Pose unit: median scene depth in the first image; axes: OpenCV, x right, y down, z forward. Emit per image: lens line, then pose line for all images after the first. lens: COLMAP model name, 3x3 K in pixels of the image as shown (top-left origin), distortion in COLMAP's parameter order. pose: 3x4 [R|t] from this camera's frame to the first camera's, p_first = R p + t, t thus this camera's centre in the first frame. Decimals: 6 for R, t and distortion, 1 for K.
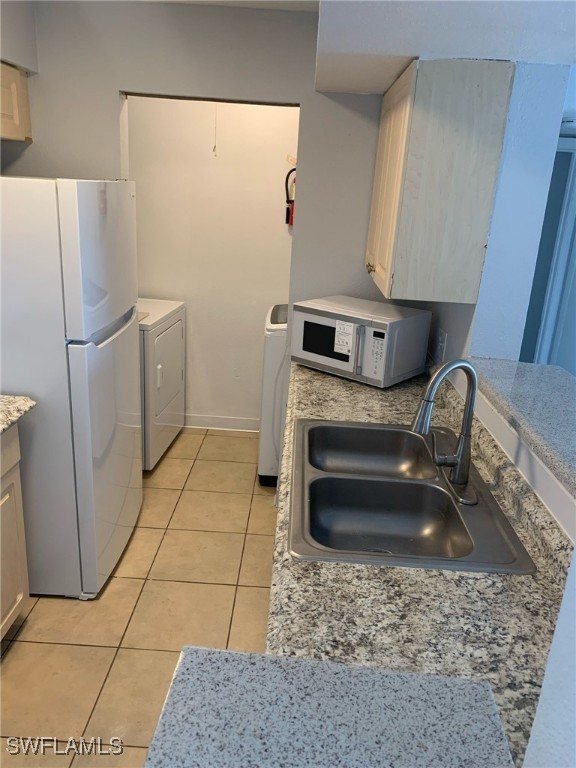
lens RADIAL K [[592.3, 0, 288.0], [0, 592.3, 384.0], [0, 0, 1]] dist [0.187116, -0.321411]
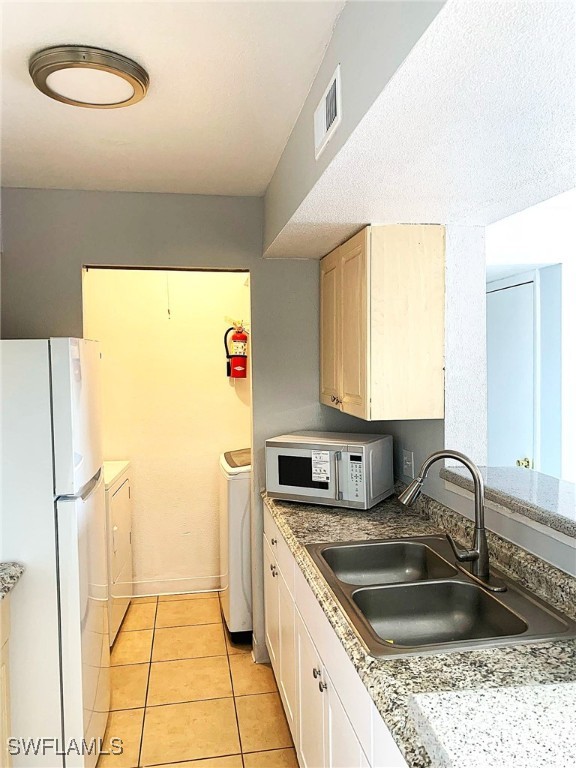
lens RADIAL K [[603.9, 0, 288.0], [0, 603.9, 384.0], [0, 0, 1]] dist [0.014432, 0.008038]
pose [[0.977012, -0.082112, 0.196737, -0.160075], [0.132011, 0.957651, -0.255884, 0.047699], [-0.167394, 0.275973, 0.946476, -0.031567]]
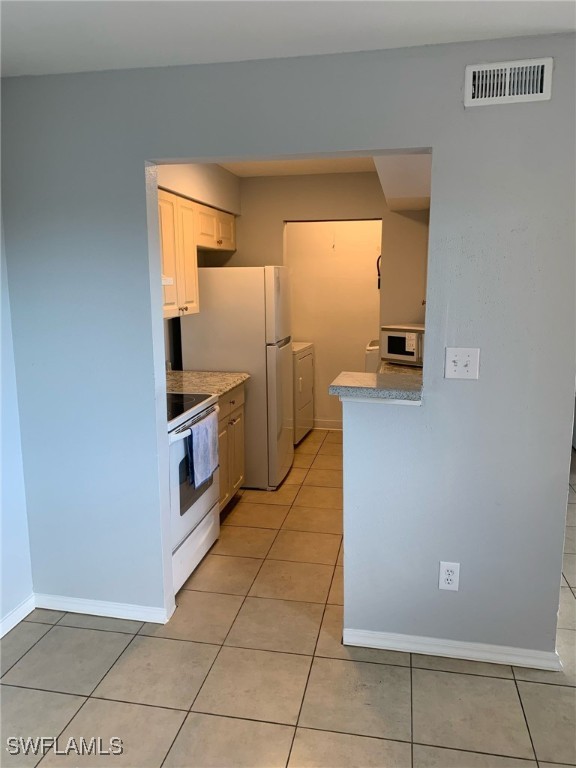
lens RADIAL K [[592.3, 0, 288.0], [0, 592.3, 384.0], [0, 0, 1]] dist [0.187116, -0.321411]
pose [[0.984027, -0.037613, -0.173997, 0.040292], [0.011448, 0.988771, -0.149001, 0.303913], [0.177648, 0.144629, 0.973408, -0.763499]]
